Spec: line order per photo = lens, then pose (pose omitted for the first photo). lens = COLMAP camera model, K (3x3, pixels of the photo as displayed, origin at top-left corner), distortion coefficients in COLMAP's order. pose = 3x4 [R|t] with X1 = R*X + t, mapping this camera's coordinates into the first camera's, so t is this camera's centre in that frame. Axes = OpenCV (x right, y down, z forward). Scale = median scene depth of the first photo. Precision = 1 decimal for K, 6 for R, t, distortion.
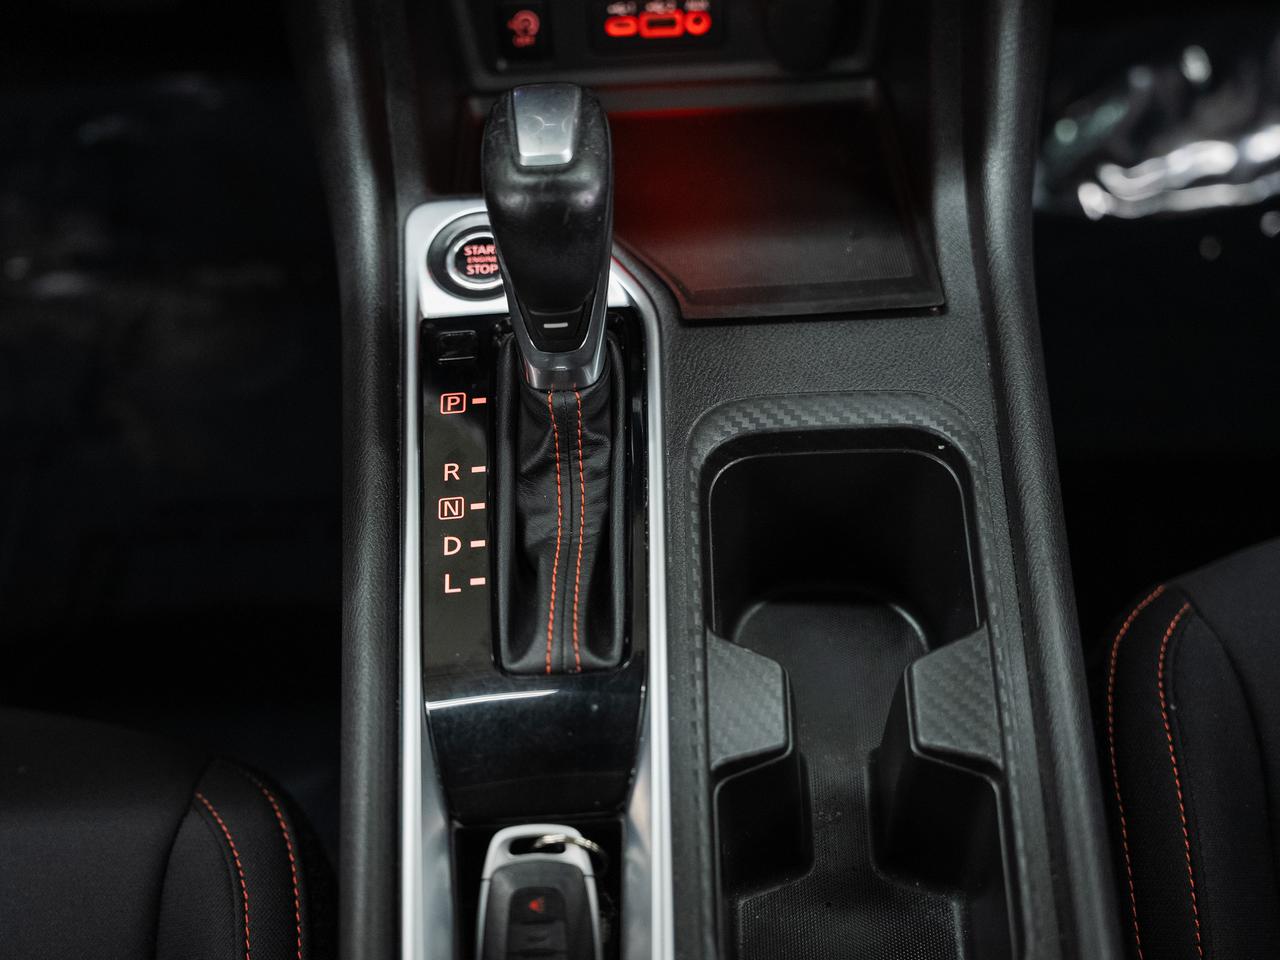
lens RADIAL K [[1832.9, 0, 640.0], [0, 1832.9, 480.0], [0, 0, 1]] dist [0.023094, 0.042311]
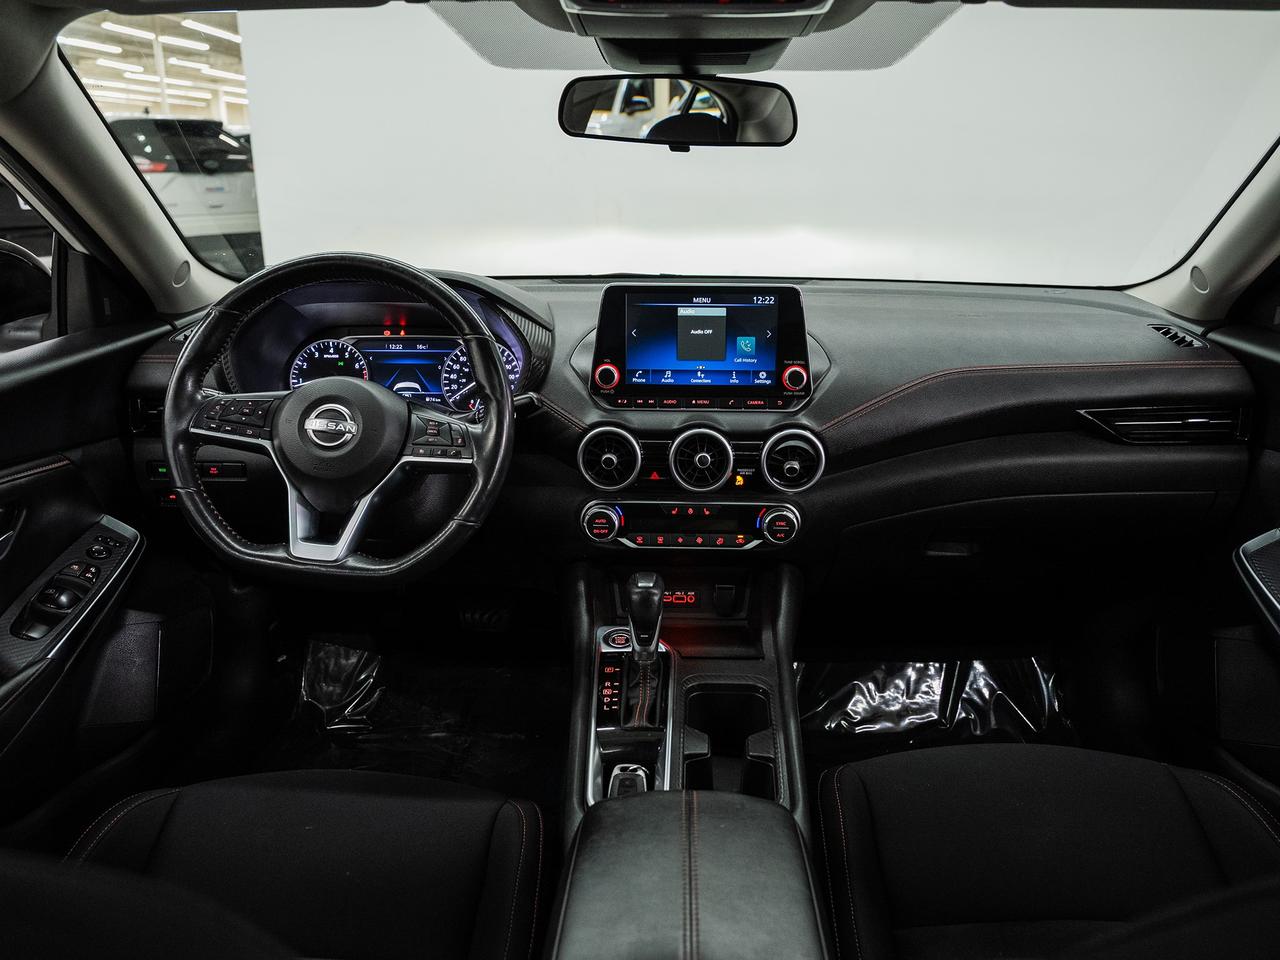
lens RADIAL K [[899.3, 0, 640.0], [0, 899.3, 480.0], [0, 0, 1]] dist [-0.000693, -0.000099]
pose [[0.997366, 0.053910, -0.048528, 0.010334], [-0.071642, 0.836778, -0.542835, 0.545819], [0.011343, 0.544881, 0.838436, -0.511530]]
